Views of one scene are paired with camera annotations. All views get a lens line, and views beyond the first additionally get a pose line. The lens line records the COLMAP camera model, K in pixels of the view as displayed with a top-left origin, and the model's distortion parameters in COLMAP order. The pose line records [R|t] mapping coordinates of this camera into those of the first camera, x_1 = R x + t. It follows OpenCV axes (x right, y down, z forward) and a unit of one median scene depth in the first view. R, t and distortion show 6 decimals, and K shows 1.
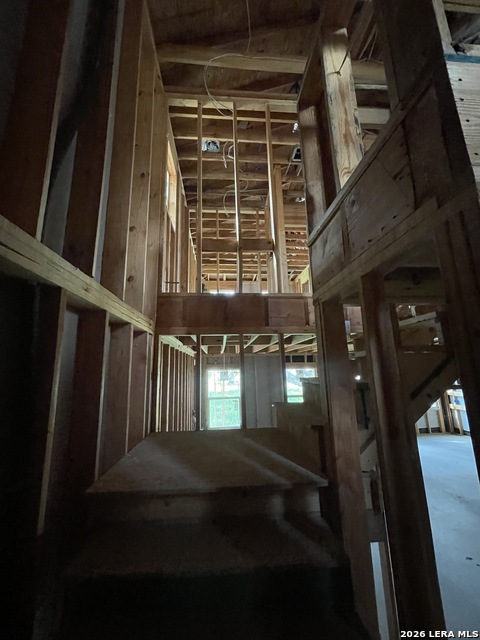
lens RADIAL K [[259.4, 0, 239.8], [0, 259.4, 317.8], [0, 0, 1]] dist [-0.001078, 0.000167]
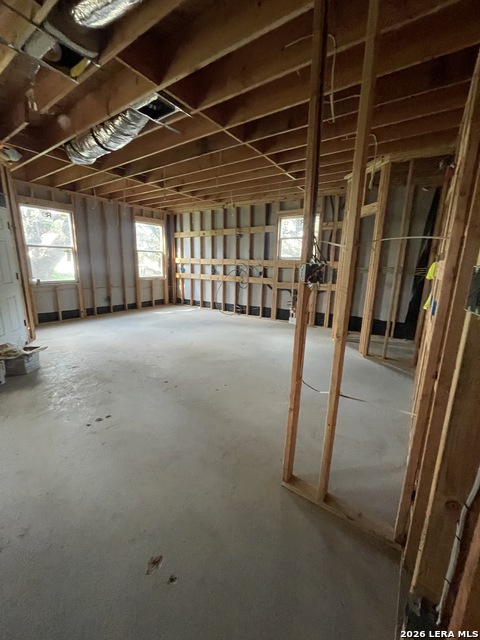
lens RADIAL K [[259.4, 0, 239.7], [0, 259.4, 320.3], [0, 0, 1]] dist [-0.001078, 0.000167]
pose [[0.629091, -0.122447, 0.767627, 0.253719], [-0.191642, 0.932603, 0.305819, 0.173570], [-0.753338, -0.339498, 0.563226, 0.290478]]
